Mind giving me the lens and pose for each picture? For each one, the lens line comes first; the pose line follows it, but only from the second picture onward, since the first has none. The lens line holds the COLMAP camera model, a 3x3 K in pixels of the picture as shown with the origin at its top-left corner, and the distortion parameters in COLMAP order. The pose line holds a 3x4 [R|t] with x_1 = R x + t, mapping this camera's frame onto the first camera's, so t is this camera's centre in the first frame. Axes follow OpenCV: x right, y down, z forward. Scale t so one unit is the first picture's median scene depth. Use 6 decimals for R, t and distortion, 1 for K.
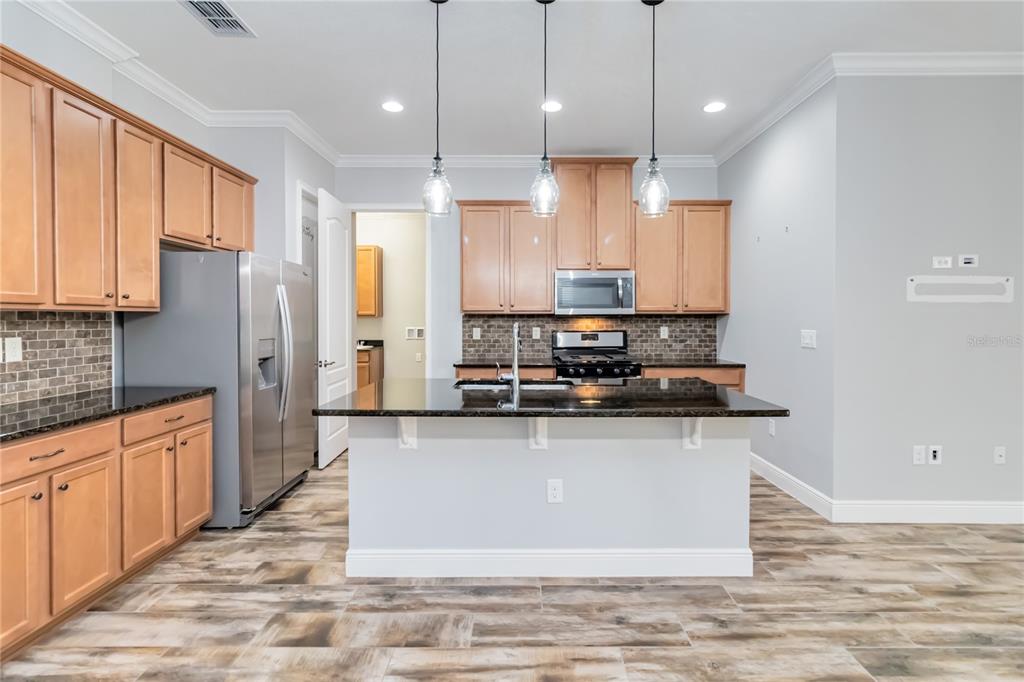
lens RADIAL K [[477.9, 0, 521.4], [0, 477.9, 322.0], [0, 0, 1]] dist [-0.000258, 0.000565]
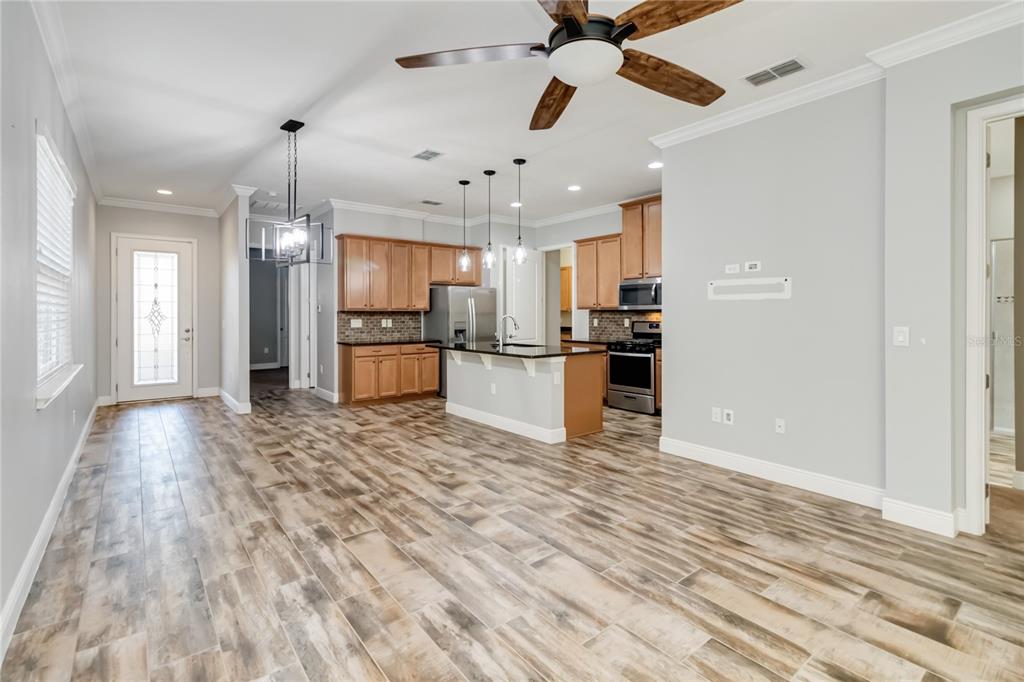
lens RADIAL K [[477.4, 0, 515.5], [0, 477.4, 319.9], [0, 0, 1]] dist [0.001015, 0.000176]
pose [[0.624800, 0.009372, -0.780729, 1.026281], [-0.002729, 0.999948, 0.009819, 0.001346], [0.780780, -0.004004, 0.624793, -0.180829]]
